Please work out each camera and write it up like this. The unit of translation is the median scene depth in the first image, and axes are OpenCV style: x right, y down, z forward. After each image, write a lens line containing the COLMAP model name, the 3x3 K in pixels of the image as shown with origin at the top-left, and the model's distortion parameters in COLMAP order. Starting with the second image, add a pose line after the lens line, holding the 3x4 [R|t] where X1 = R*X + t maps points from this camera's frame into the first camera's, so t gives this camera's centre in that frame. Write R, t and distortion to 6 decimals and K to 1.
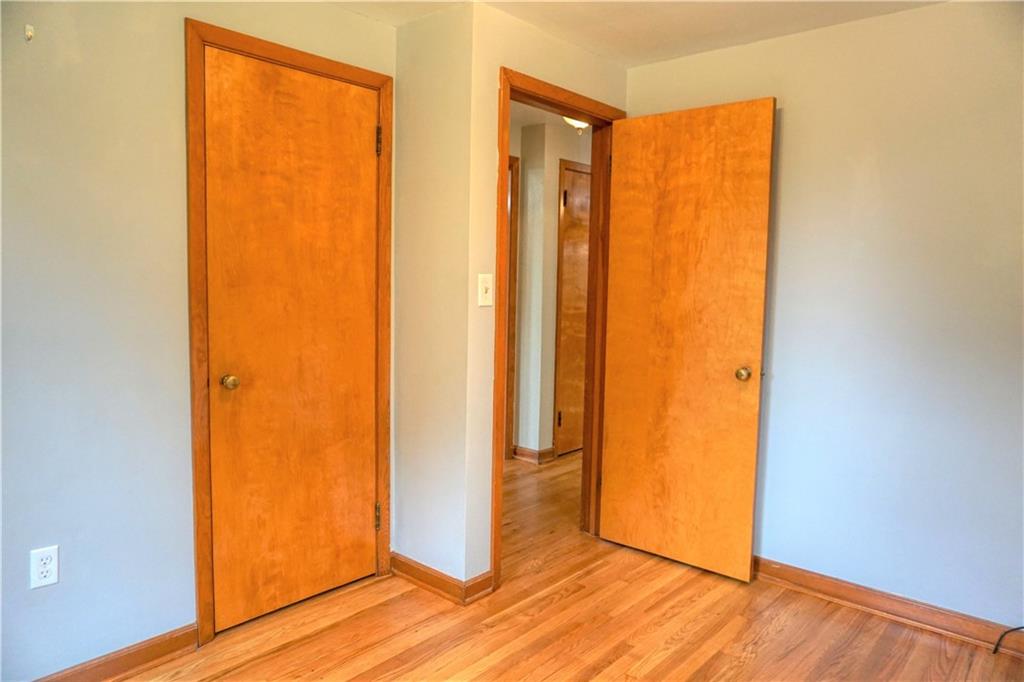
lens RADIAL K [[682.9, 0, 512.0], [0, 682.9, 341.0], [0, 0, 1]] dist [-0.057464, 0.047846]
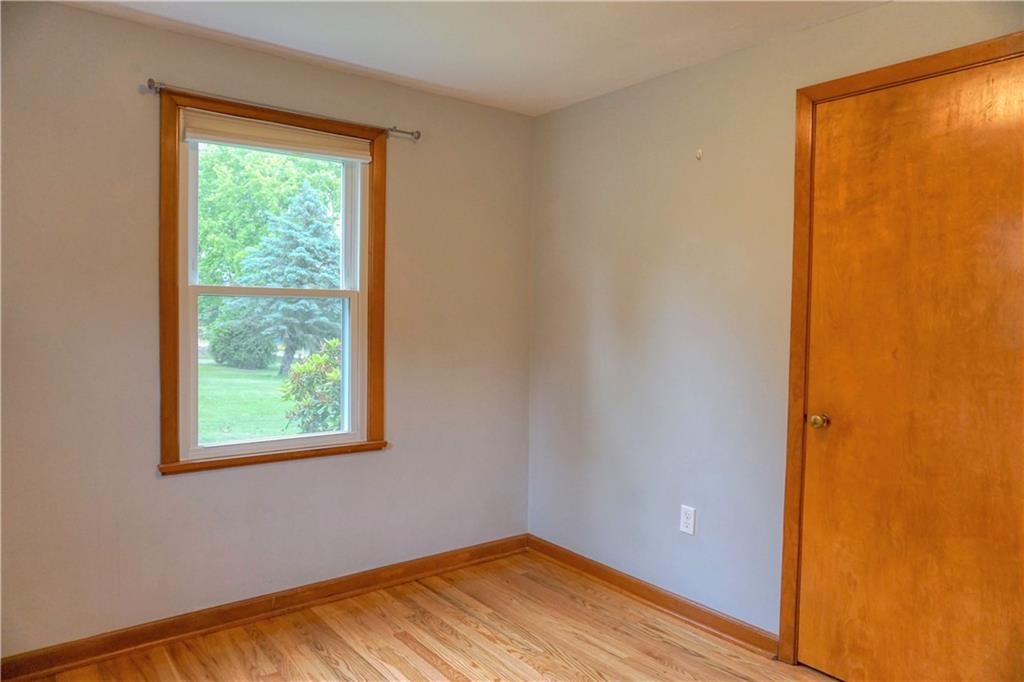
lens RADIAL K [[702.9, 0, 529.8], [0, 702.9, 341.1], [0, 0, 1]] dist [-0.056241, 0.055158]
pose [[-0.176148, 0.016137, -0.984231, 0.670817], [-0.111924, 0.993053, 0.036313, -0.047041], [0.977980, 0.116556, -0.173118, 0.723386]]
